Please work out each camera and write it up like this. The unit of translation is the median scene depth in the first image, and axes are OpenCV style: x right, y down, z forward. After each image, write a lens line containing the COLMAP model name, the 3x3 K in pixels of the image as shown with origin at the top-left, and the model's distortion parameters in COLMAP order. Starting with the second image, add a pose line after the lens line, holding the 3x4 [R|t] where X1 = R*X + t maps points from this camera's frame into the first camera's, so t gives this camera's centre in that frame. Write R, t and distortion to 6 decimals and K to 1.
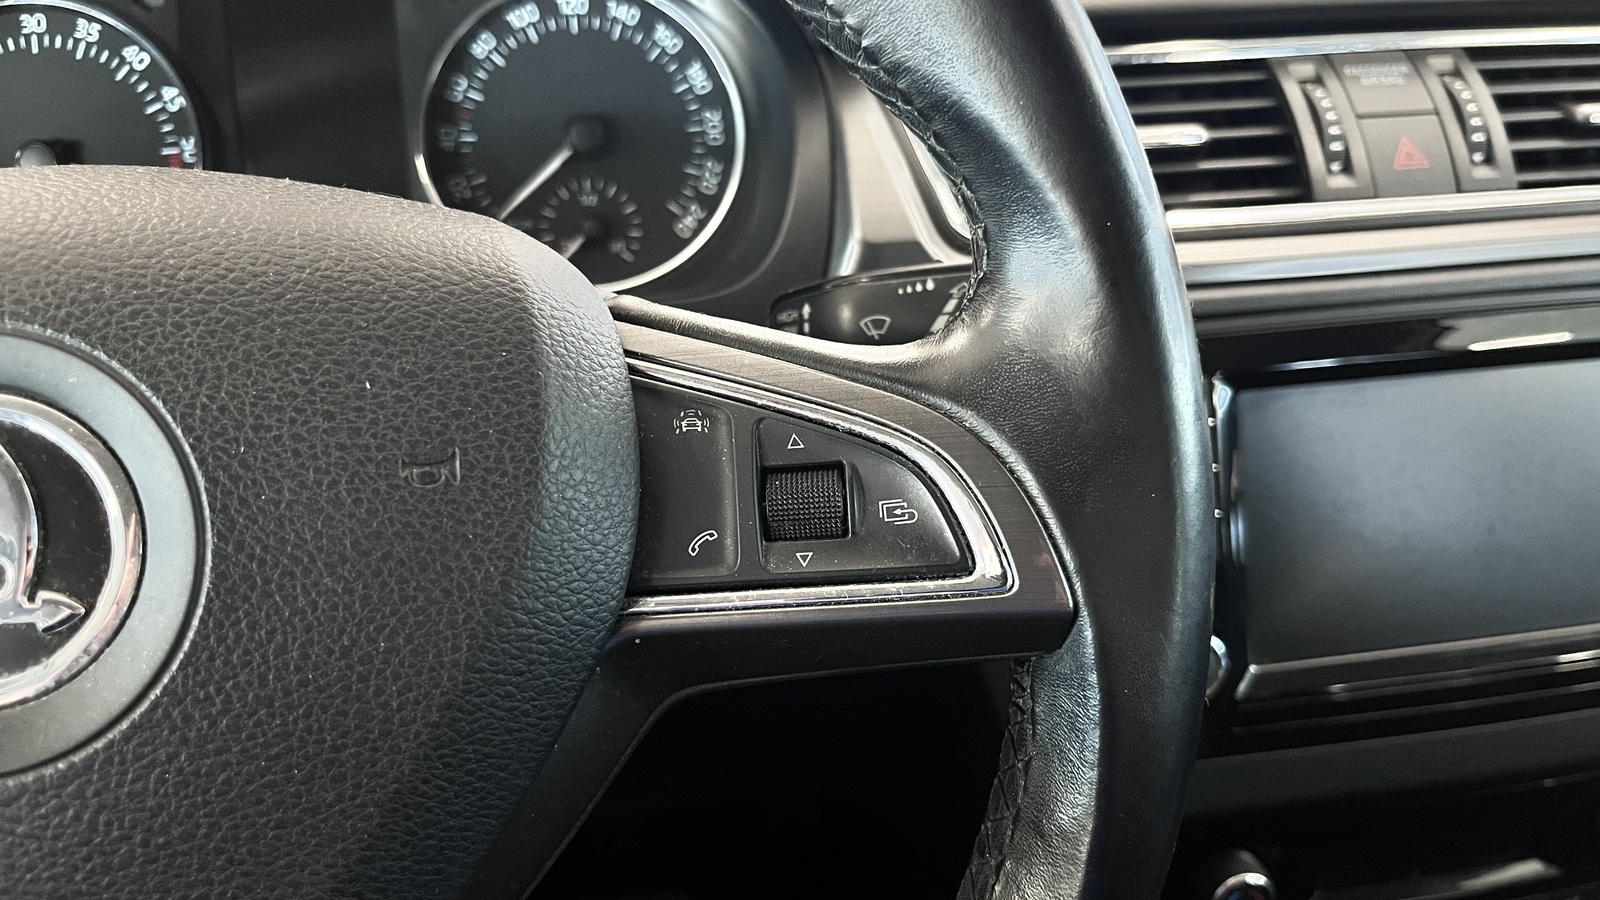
lens RADIAL K [[1342.4, 0, 789.7], [0, 1342.4, 460.0], [0, 0, 1]] dist [0.047660, -0.089467]
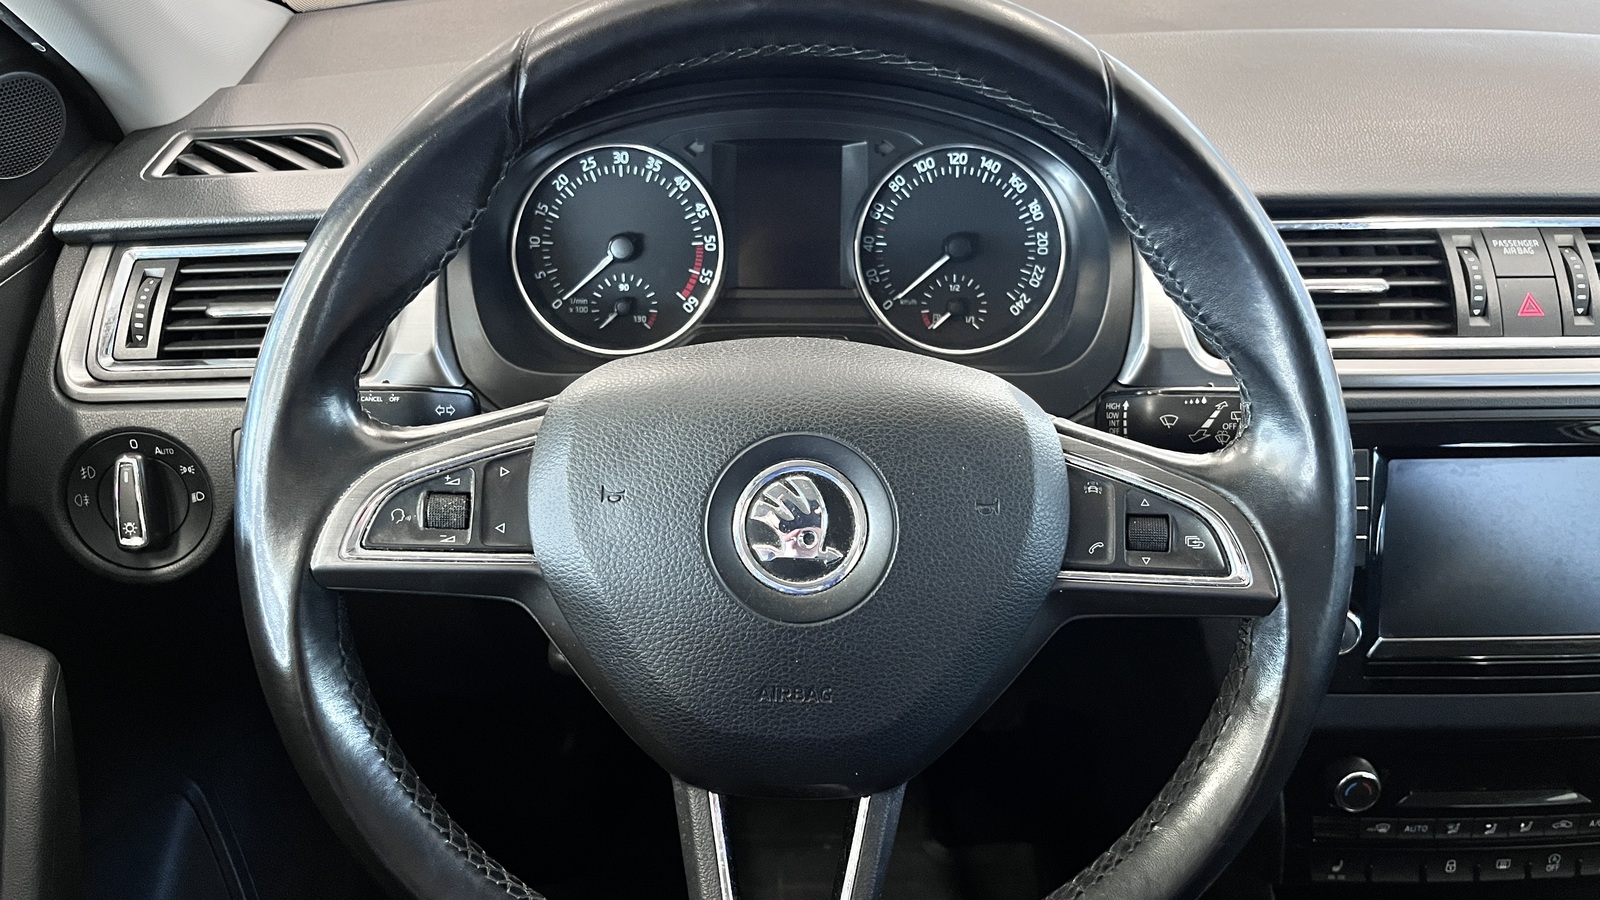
lens RADIAL K [[1342.4, 0, 763.9], [0, 1342.4, 465.5], [0, 0, 1]] dist [0.047660, -0.089467]
pose [[0.987699, 0.088098, -0.129186, -0.304380], [-0.080208, 0.994652, 0.065067, -0.154318], [0.134227, -0.053904, 0.989483, -1.091632]]
